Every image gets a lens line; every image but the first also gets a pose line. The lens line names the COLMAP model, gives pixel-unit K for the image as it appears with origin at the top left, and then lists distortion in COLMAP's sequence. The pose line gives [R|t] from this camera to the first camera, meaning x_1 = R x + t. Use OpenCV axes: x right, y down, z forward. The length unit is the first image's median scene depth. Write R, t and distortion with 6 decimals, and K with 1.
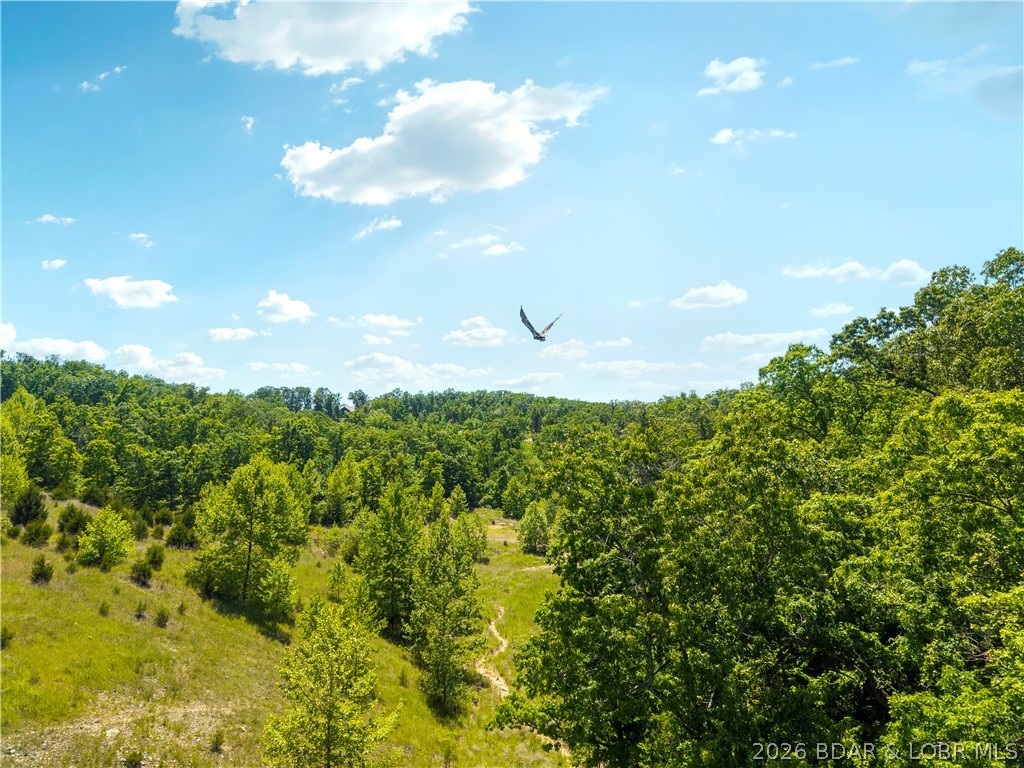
lens RADIAL K [[682.0, 0, 516.7], [0, 682.0, 382.7], [0, 0, 1]] dist [0.047111, -0.030294]
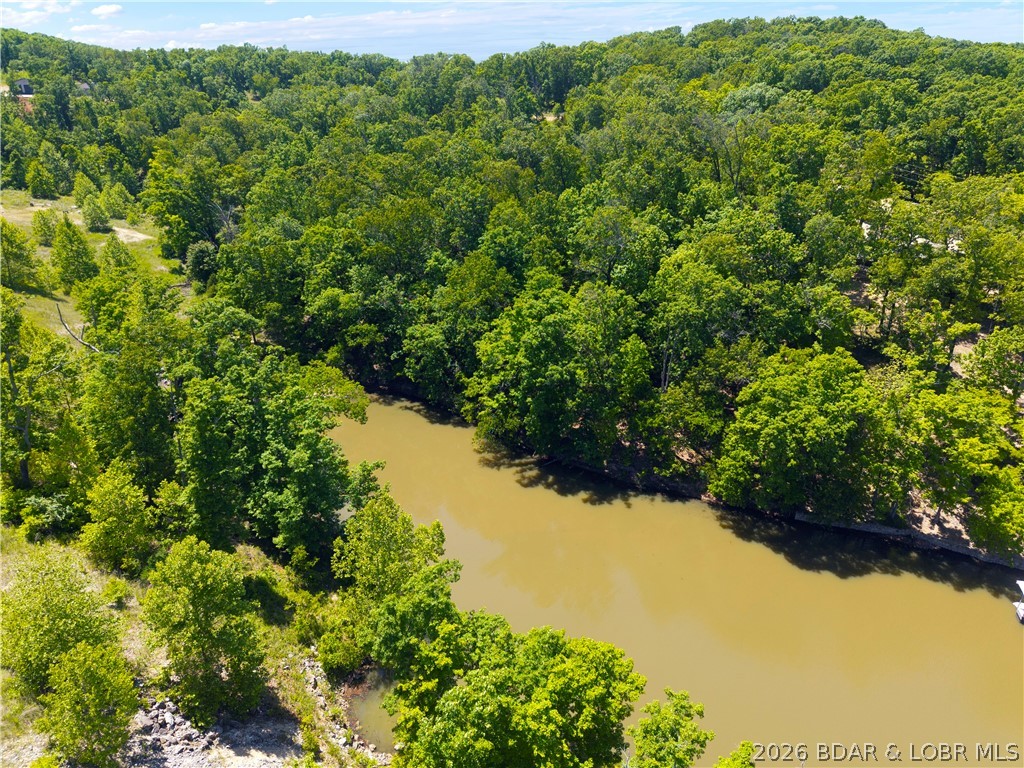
lens RADIAL K [[682.0, 0, 515.8], [0, 682.0, 391.1], [0, 0, 1]] dist [0.047111, -0.030294]
pose [[0.751205, -0.251484, 0.610284, -0.237701], [-0.108237, 0.865130, 0.489730, -0.221886], [-0.651134, -0.433943, 0.622670, -0.518914]]
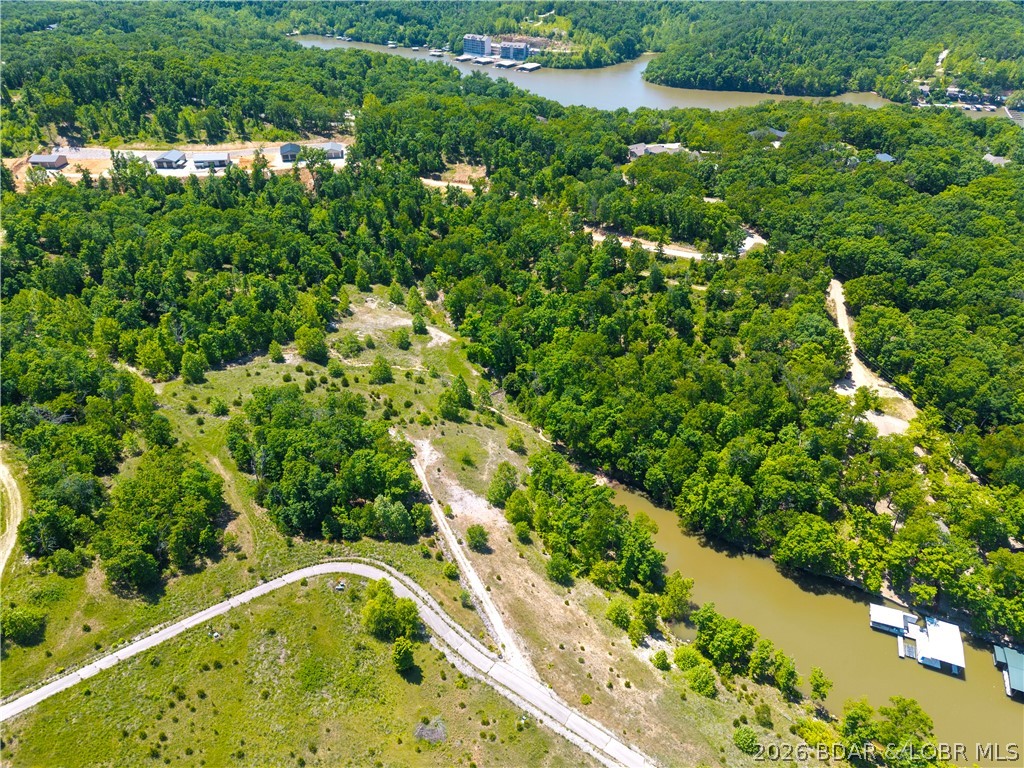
lens RADIAL K [[682.0, 0, 513.1], [0, 682.0, 390.7], [0, 0, 1]] dist [0.047111, -0.030294]
pose [[0.798714, -0.326702, 0.505294, -0.851076], [-0.102248, 0.753857, 0.649034, -1.023094], [-0.592960, -0.570058, 0.568711, -0.616179]]
